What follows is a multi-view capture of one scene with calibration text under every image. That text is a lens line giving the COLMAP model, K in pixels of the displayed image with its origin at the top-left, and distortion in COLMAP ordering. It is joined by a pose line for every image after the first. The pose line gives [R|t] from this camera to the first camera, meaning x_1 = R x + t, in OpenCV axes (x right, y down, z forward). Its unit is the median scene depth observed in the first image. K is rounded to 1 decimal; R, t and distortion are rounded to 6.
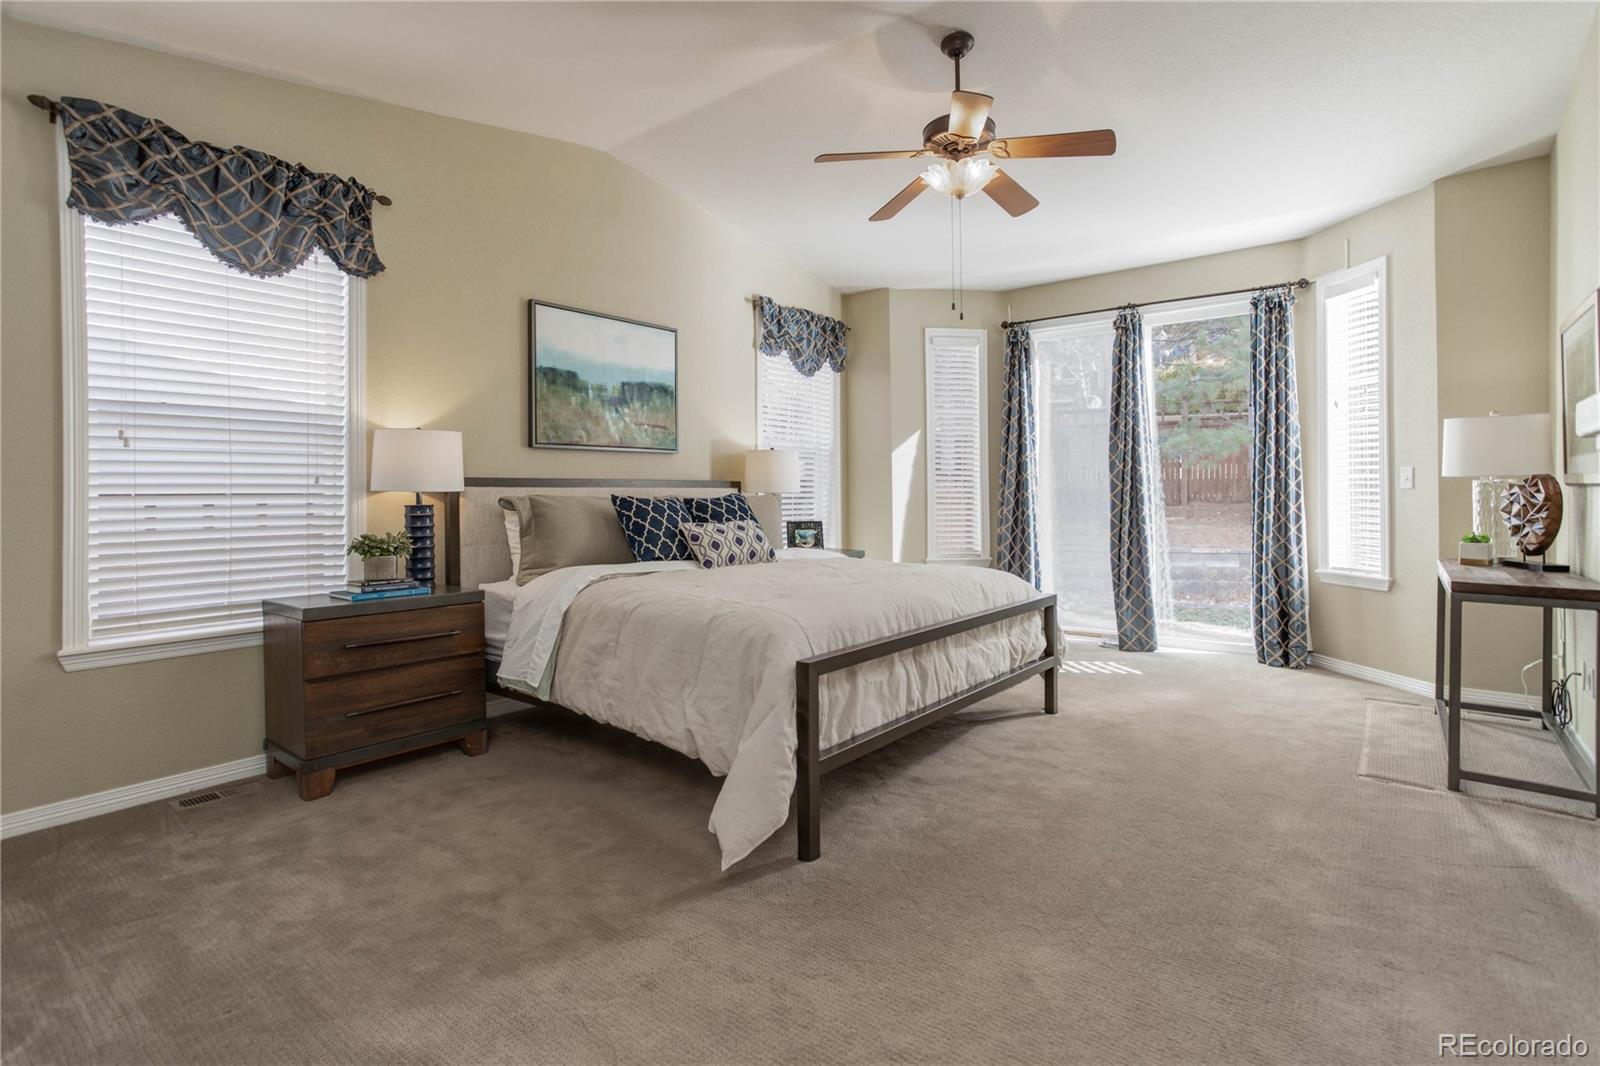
lens RADIAL K [[789.2, 0, 793.3], [0, 789.2, 509.8], [0, 0, 1]] dist [-0.014736, 0.007807]
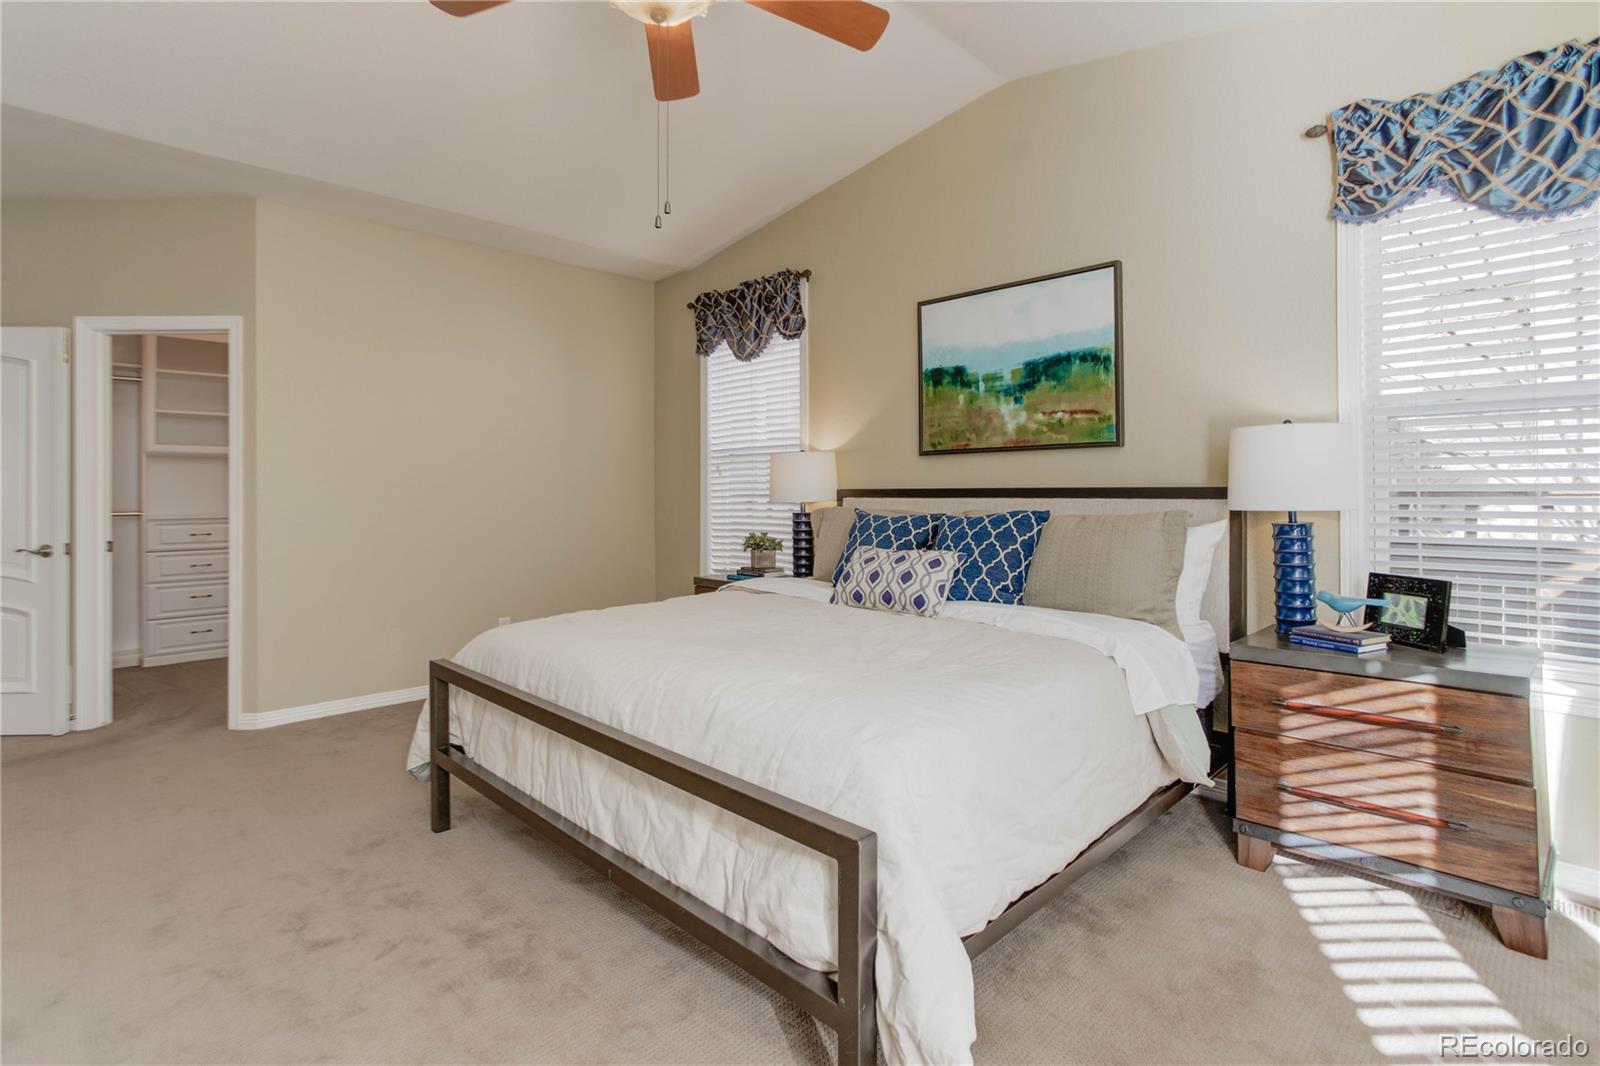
lens RADIAL K [[789.2, 0, 801.2], [0, 789.2, 475.5], [0, 0, 1]] dist [-0.014736, 0.007807]
pose [[-0.104336, -0.010006, -0.994492, 0.627365], [-0.010728, 0.999903, -0.008935, -0.044167], [0.994484, 0.009737, -0.104433, 0.933698]]
